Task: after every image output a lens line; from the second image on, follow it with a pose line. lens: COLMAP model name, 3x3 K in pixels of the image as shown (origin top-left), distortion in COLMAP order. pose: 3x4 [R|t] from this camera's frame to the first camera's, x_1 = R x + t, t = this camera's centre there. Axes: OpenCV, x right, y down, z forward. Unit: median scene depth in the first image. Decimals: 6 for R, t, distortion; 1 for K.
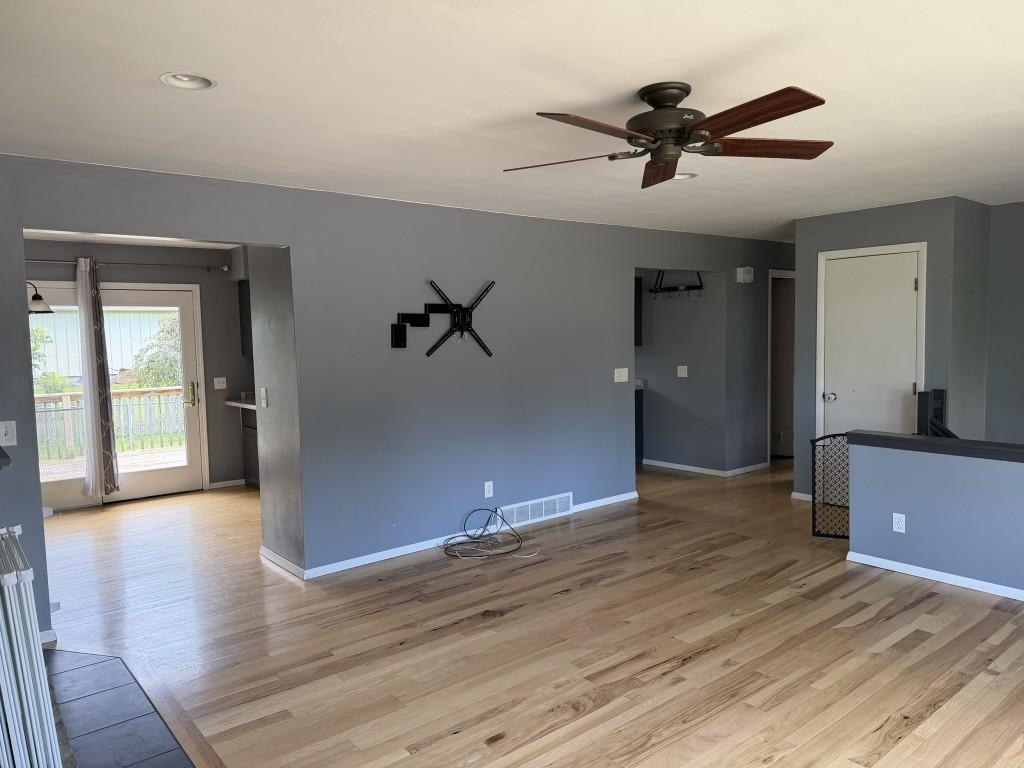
lens RADIAL K [[714.9, 0, 512.0], [0, 714.9, 384.0], [0, 0, 1]] dist [-0.001771, -0.002312]
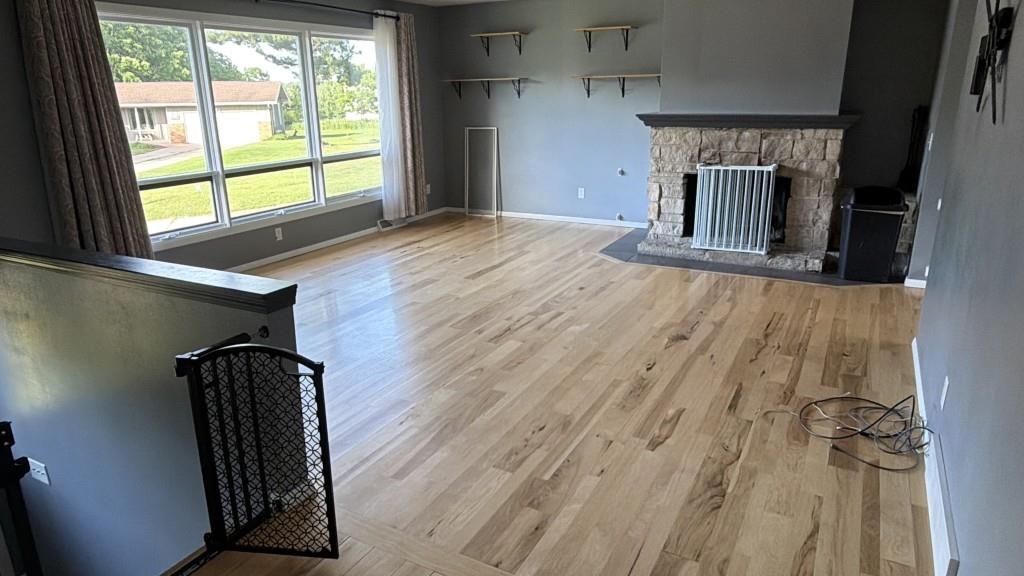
lens RADIAL K [[644.1, 0, 512.0], [0, 644.1, 288.0], [0, 0, 1]] dist [-0.001708, 0.000035]
pose [[-0.924820, 0.146519, -0.351055, 0.566281], [0.009178, 0.931173, 0.364463, -0.131390], [0.380294, 0.333841, -0.862512, 1.745896]]
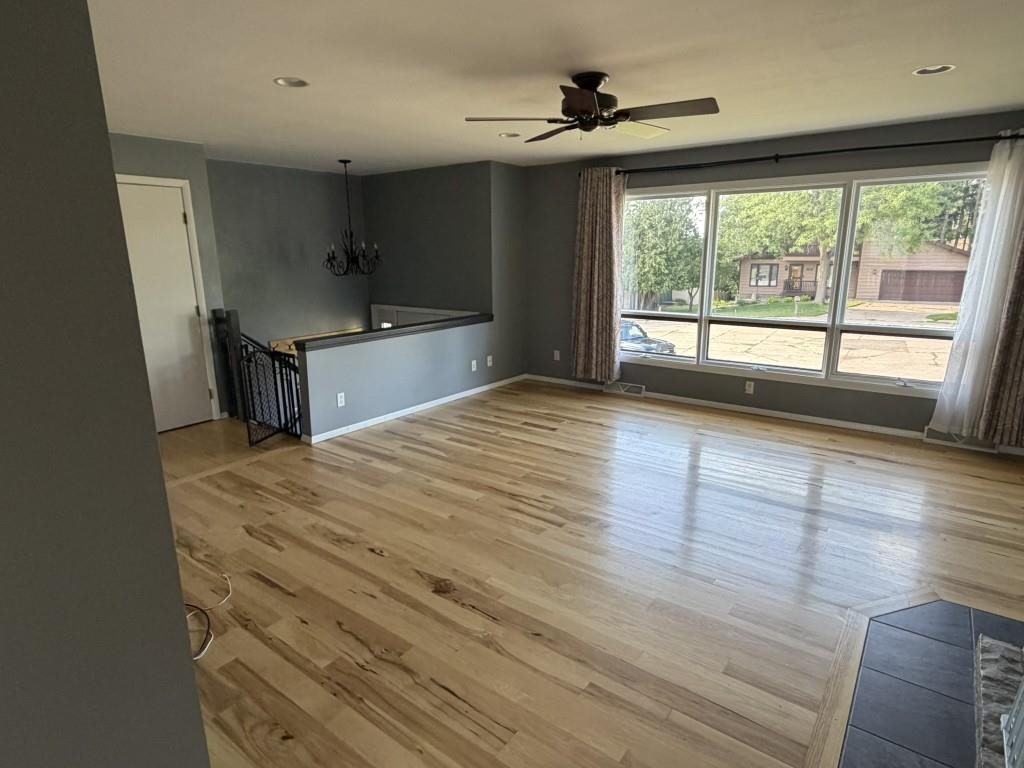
lens RADIAL K [[573.1, 0, 506.3], [0, 573.1, 384.3], [0, 0, 1]] dist [0.005680, -0.000936]
pose [[-0.236110, -0.203781, 0.950119, -0.652726], [0.083549, 0.969886, 0.228783, -0.070211], [-0.968128, 0.133399, -0.211974, 1.029131]]
